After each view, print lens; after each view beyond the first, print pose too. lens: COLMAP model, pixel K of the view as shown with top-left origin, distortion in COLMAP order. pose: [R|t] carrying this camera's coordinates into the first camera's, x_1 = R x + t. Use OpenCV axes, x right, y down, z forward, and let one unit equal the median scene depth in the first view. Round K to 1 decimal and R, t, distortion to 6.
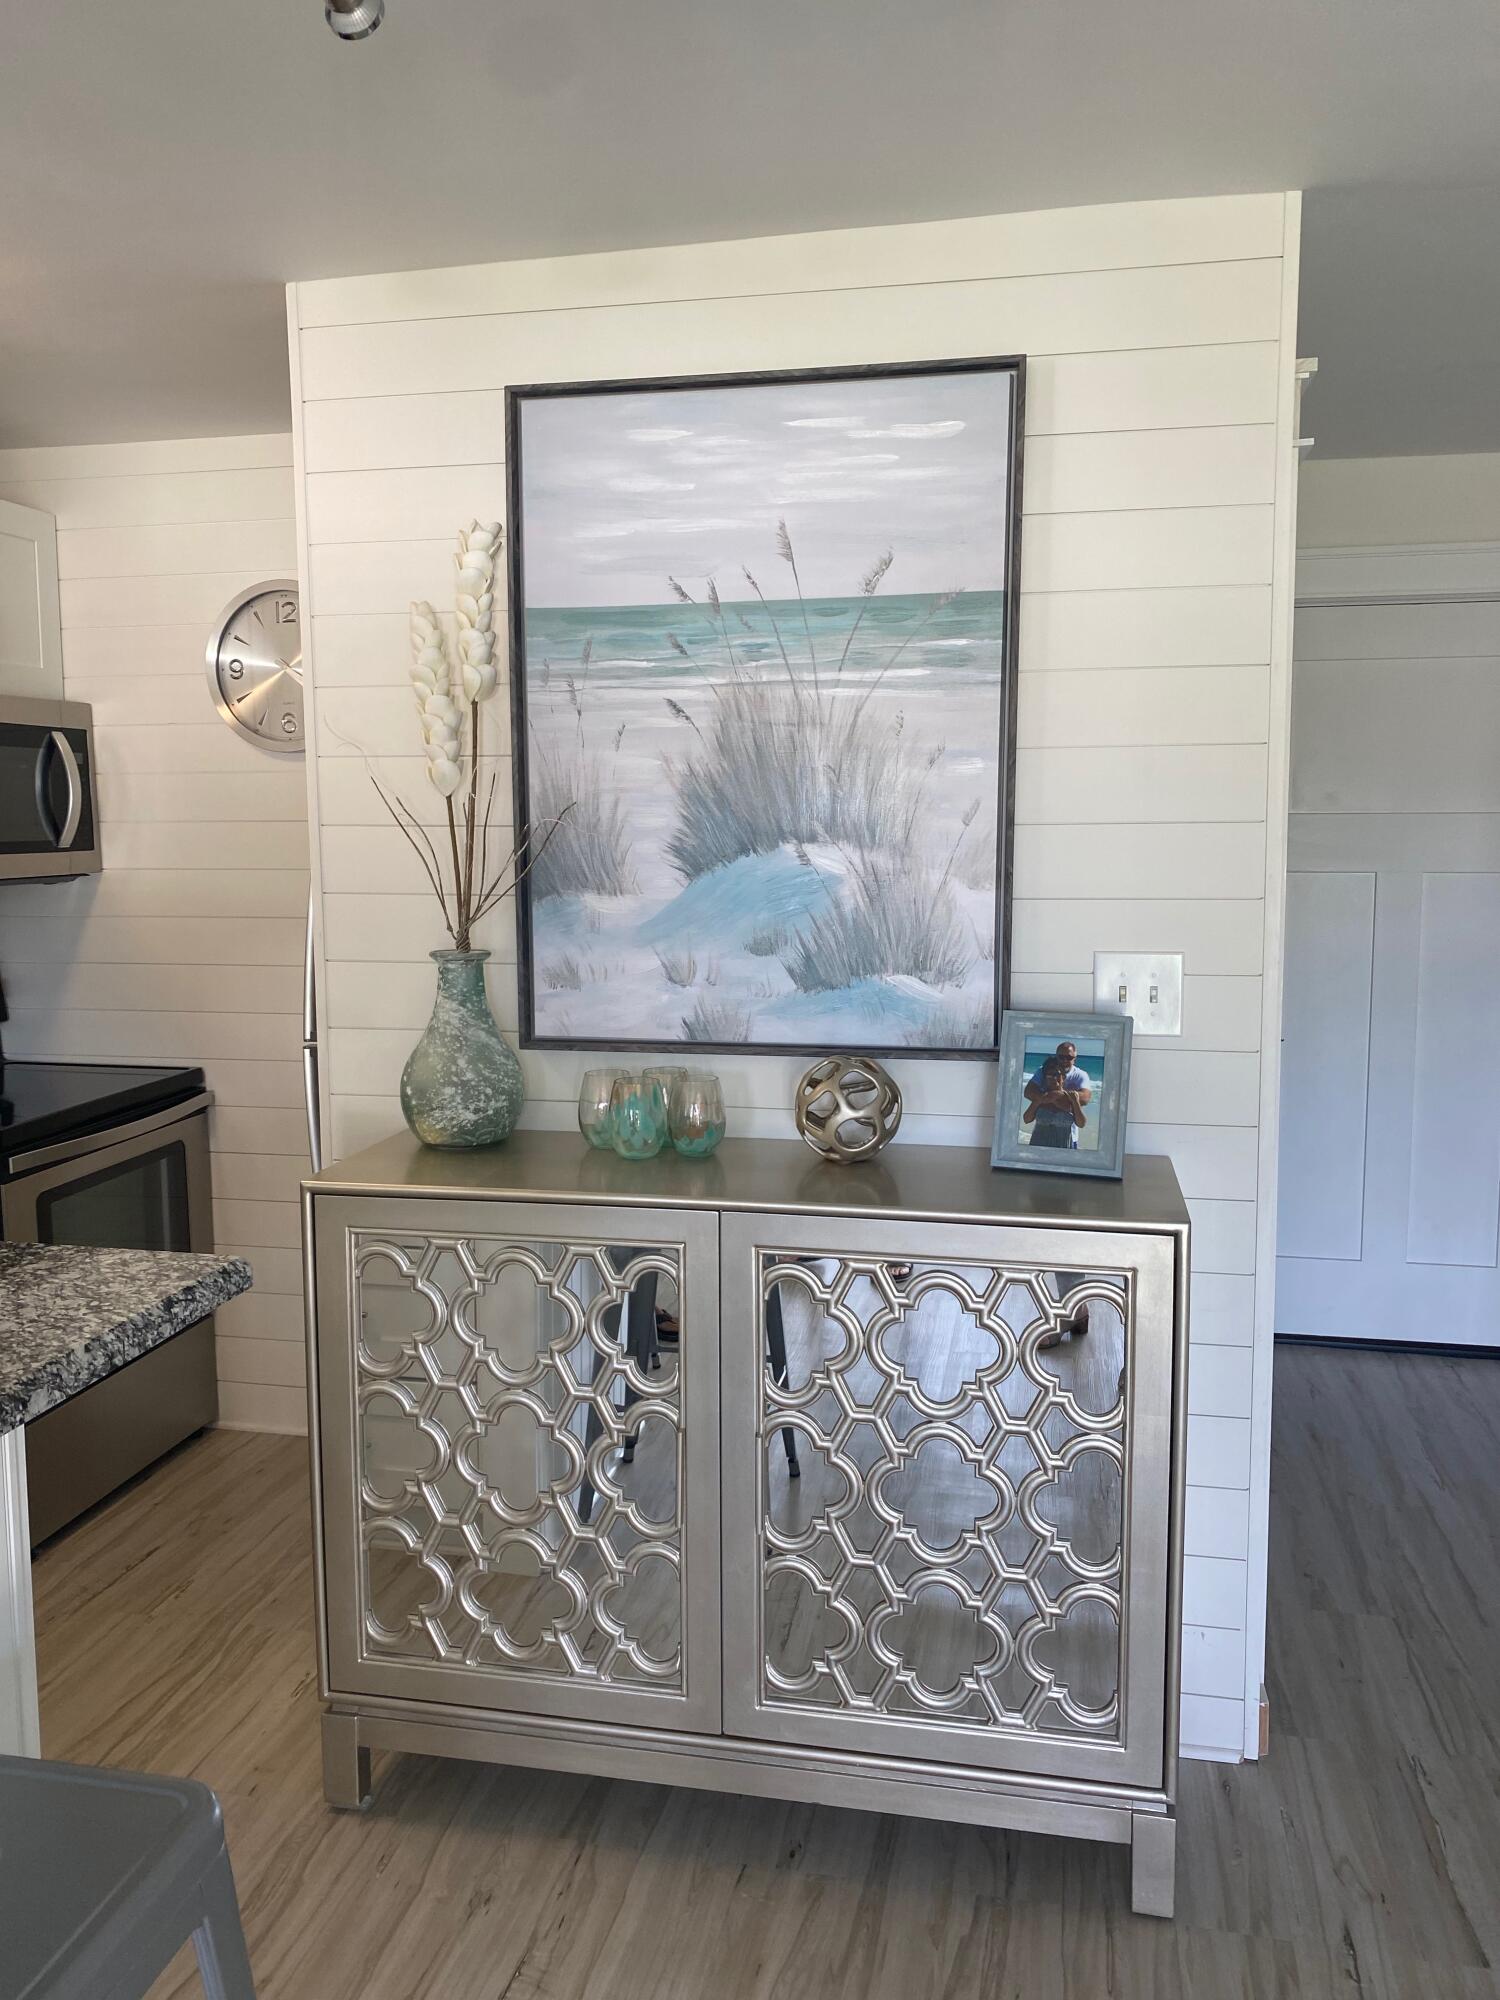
lens RADIAL K [[1509.8, 0, 740.1], [0, 1509.8, 976.2], [0, 0, 1]] dist [0.132979, -0.269336]
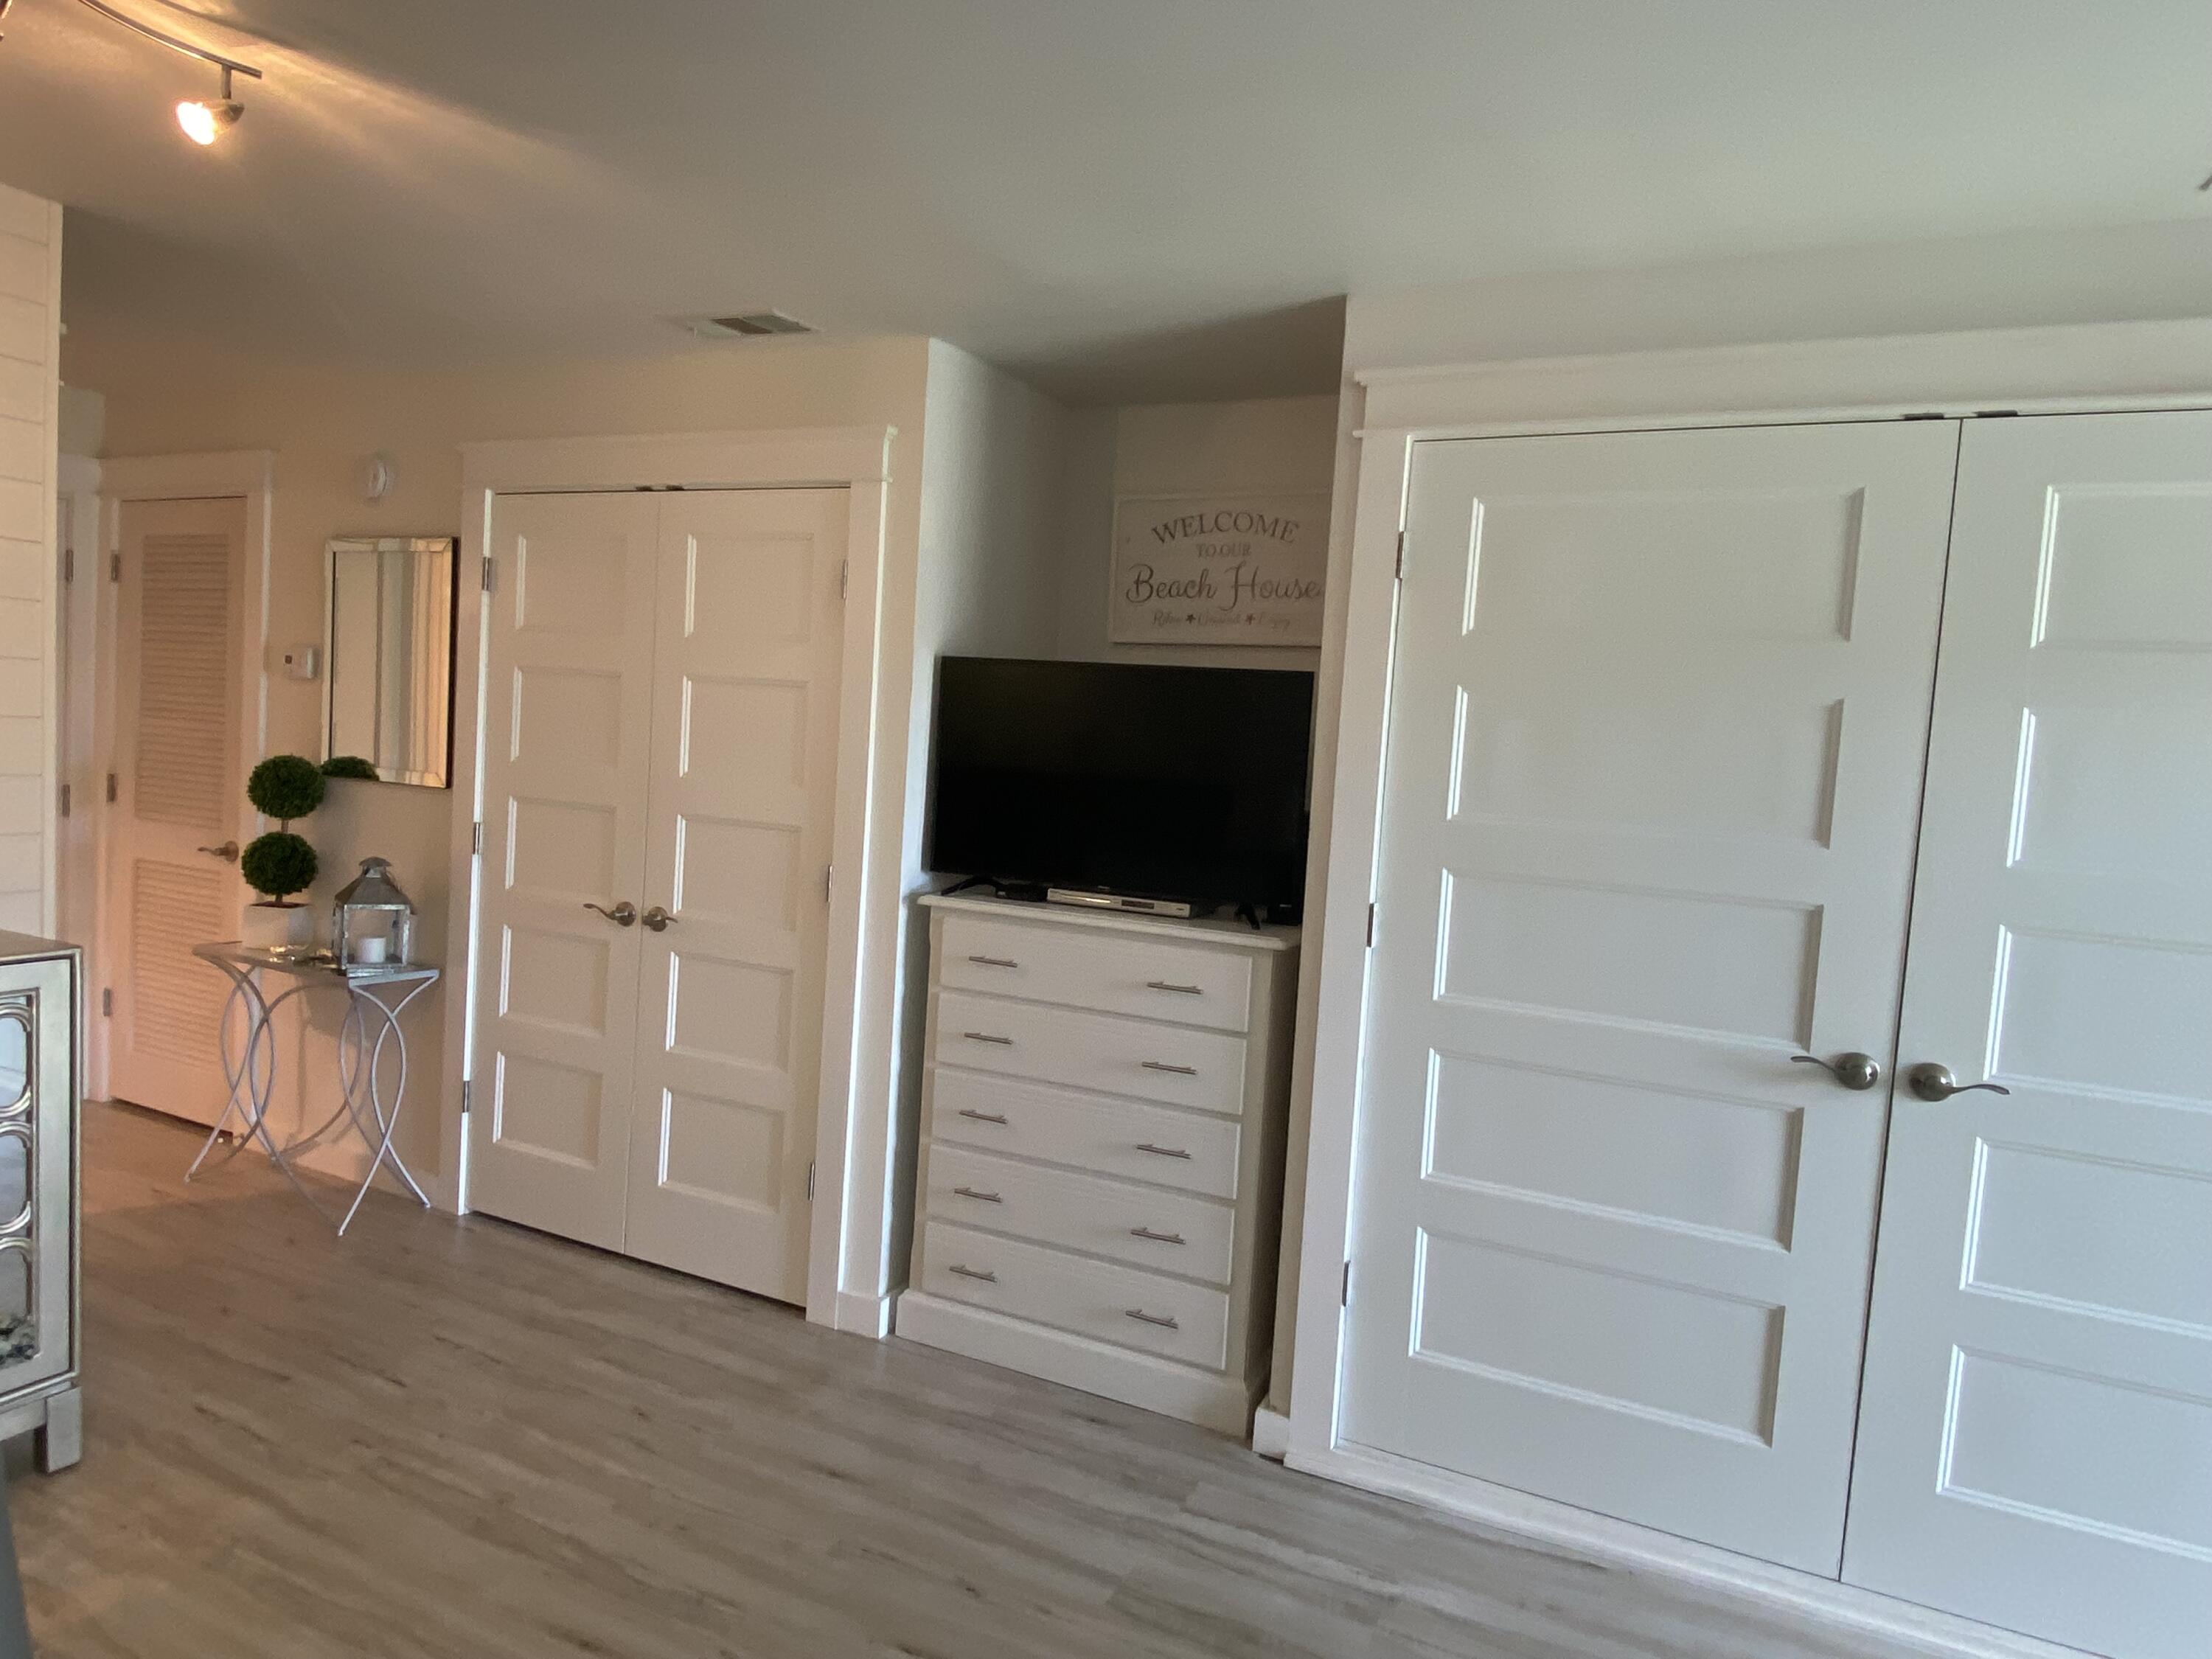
lens RADIAL K [[1315.9, 0, 1097.4], [0, 1315.9, 816.5], [0, 0, 1]] dist [0.036073, -0.038273]
pose [[0.238671, -0.036985, 0.970396, -0.544591], [0.040744, 0.998776, 0.028046, 0.039410], [-0.970245, 0.032844, 0.239886, -0.158752]]
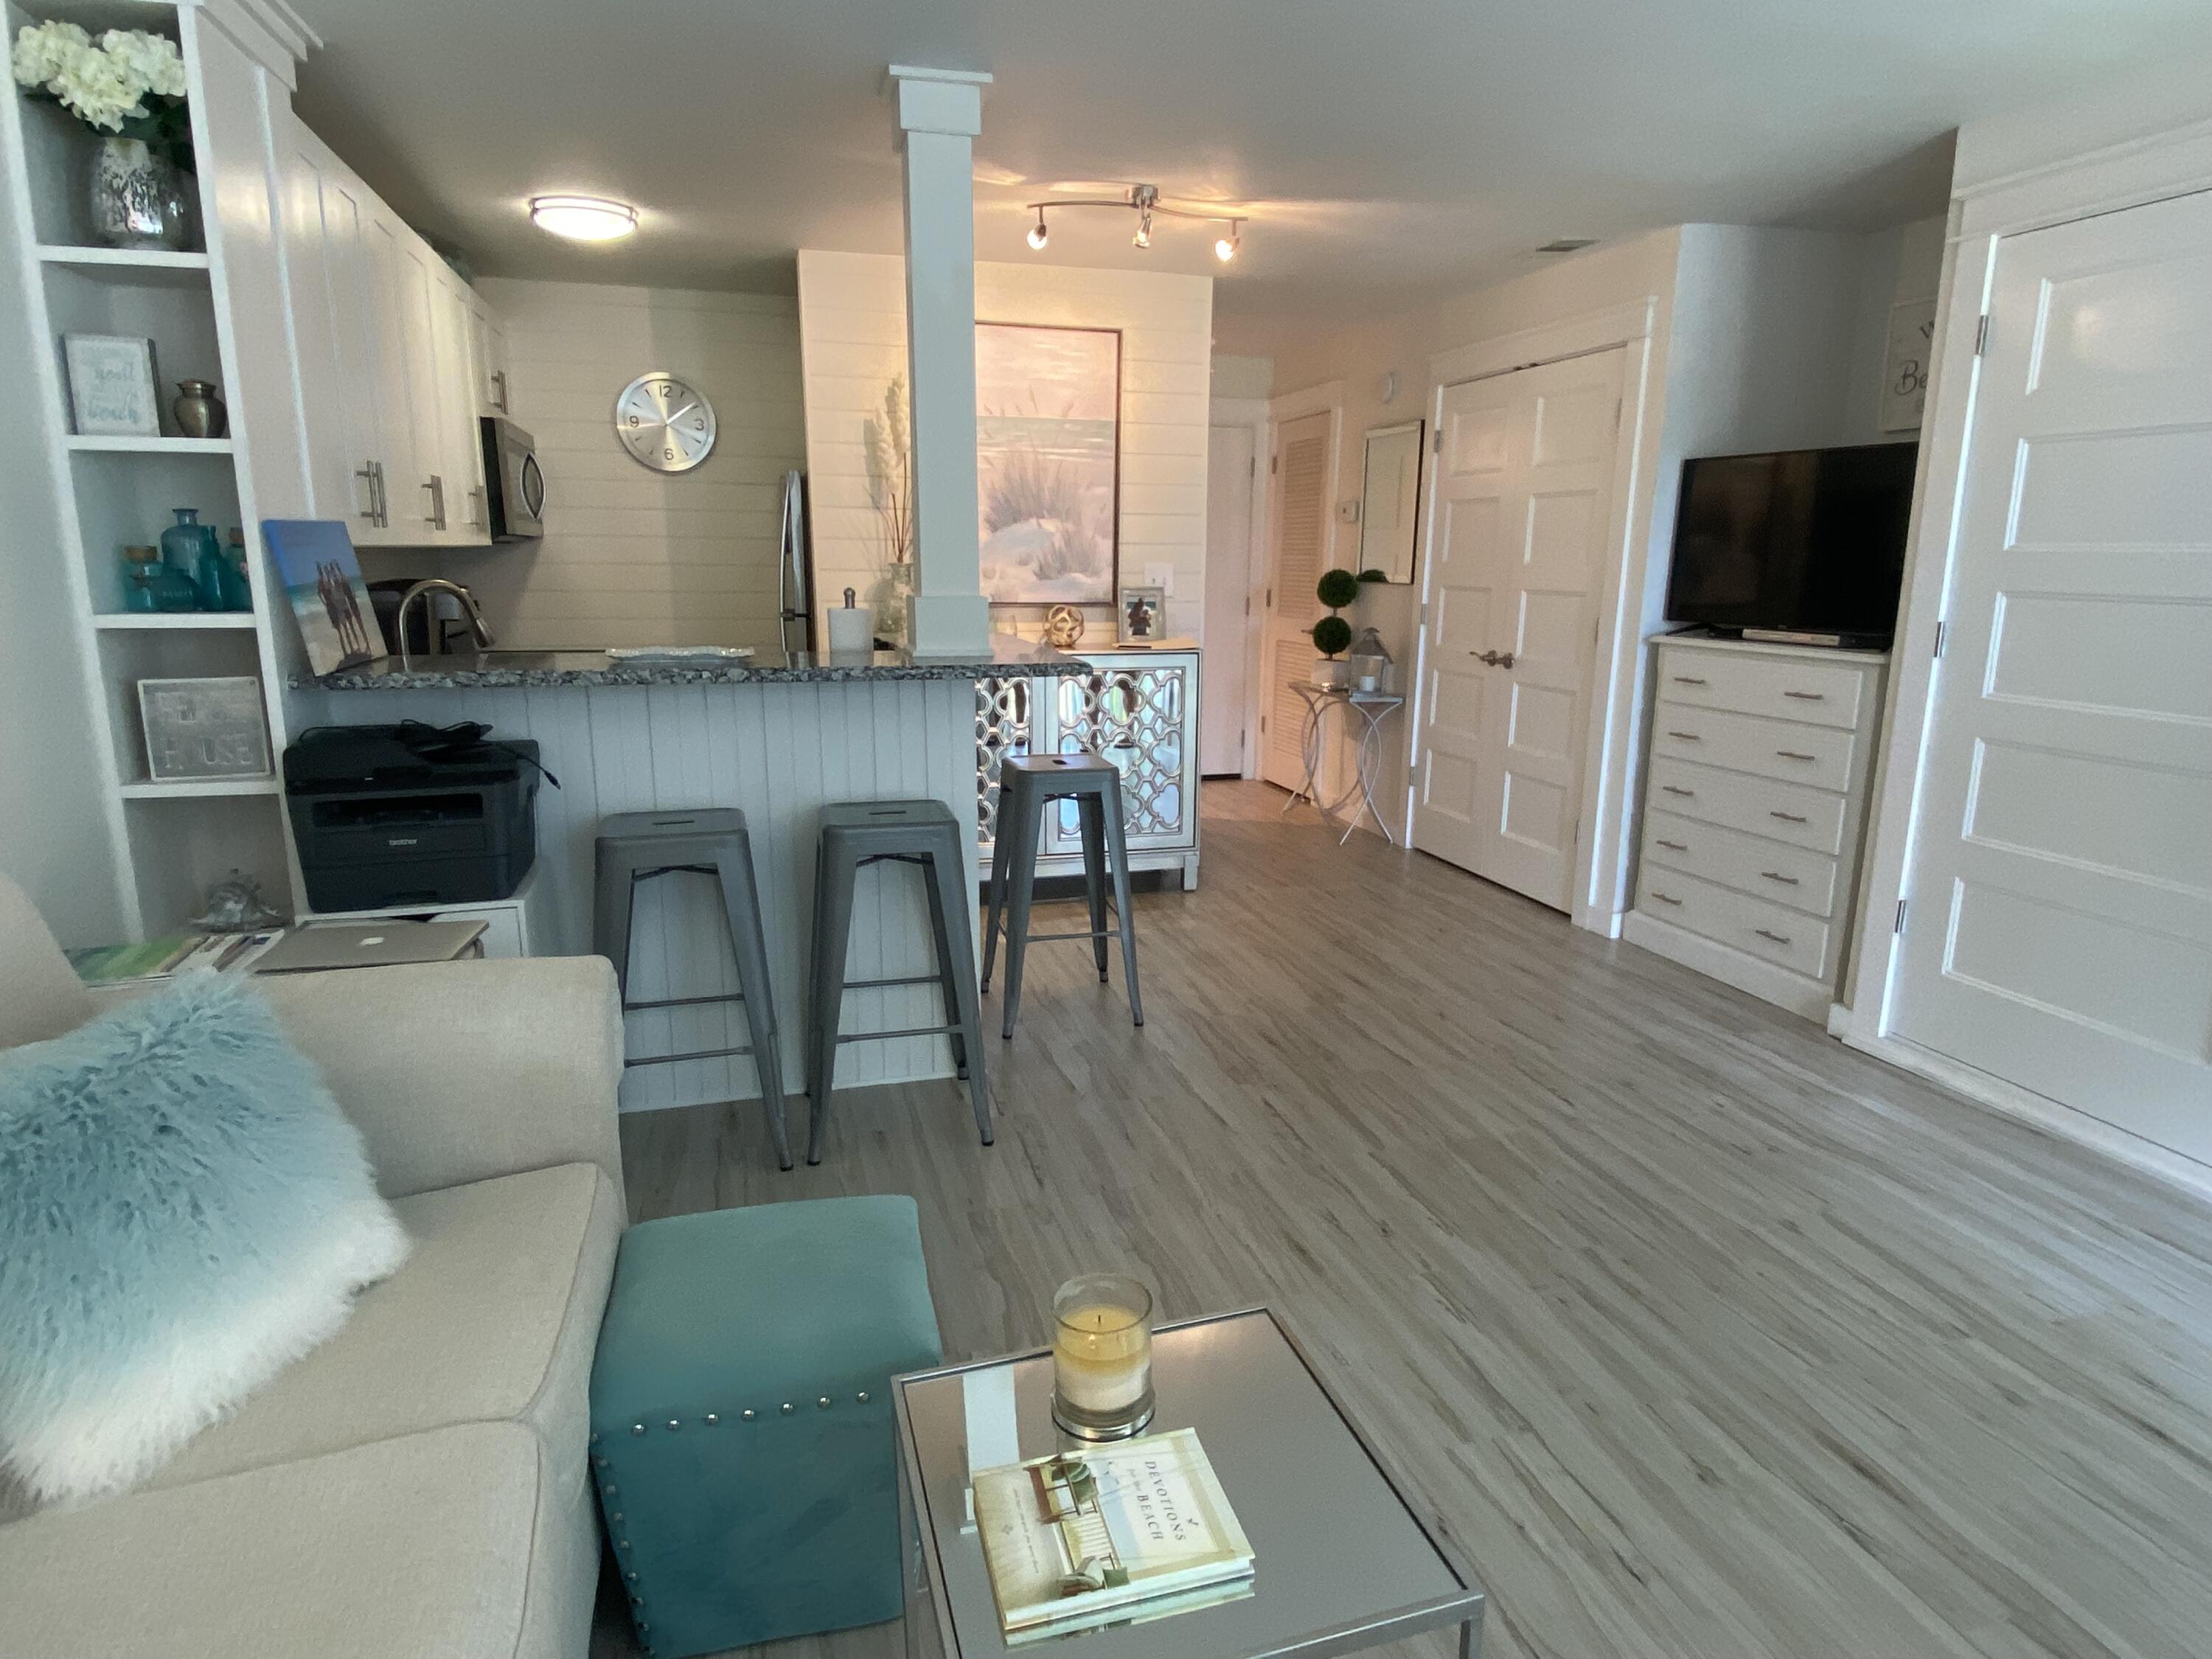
lens RADIAL K [[1267.9, 0, 1108.1], [0, 1267.9, 840.5], [0, 0, 1]] dist [0.054906, -0.042417]
pose [[0.885169, -0.089153, 0.456647, -0.861444], [0.036570, 0.991765, 0.122737, 0.183838], [-0.463829, -0.091943, 0.881141, -0.943054]]
